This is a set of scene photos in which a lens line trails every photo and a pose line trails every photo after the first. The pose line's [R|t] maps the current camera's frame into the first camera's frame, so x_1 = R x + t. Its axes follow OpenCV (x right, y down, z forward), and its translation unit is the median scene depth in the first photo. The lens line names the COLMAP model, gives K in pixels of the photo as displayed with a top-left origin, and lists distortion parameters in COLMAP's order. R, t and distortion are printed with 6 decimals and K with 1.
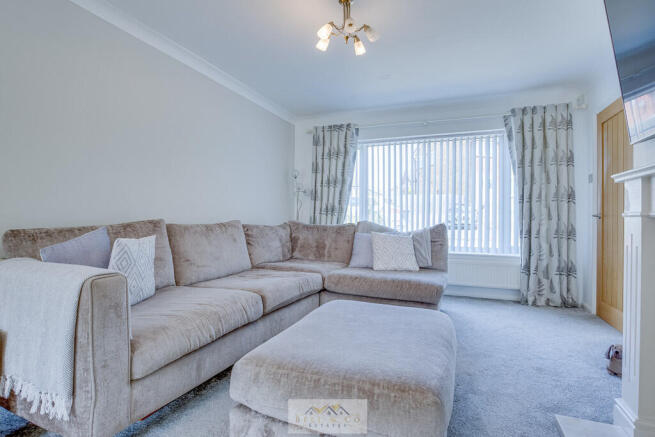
lens RADIAL K [[318.3, 0, 329.3], [0, 318.3, 216.7], [0, 0, 1]] dist [-0.025012, -0.000111]
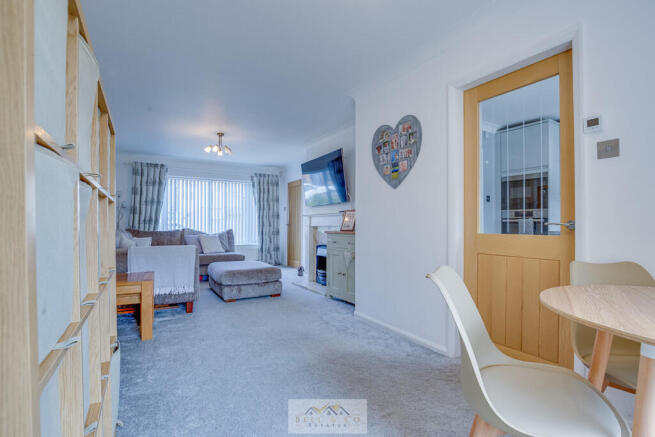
lens RADIAL K [[318.3, 0, 328.8], [0, 318.3, 223.4], [0, 0, 1]] dist [-0.025012, -0.000111]
pose [[0.616302, -0.000350, 0.787510, -0.784893], [0.000801, 1.000000, -0.000182, -0.011428], [-0.787509, 0.000743, 0.616302, -0.683575]]
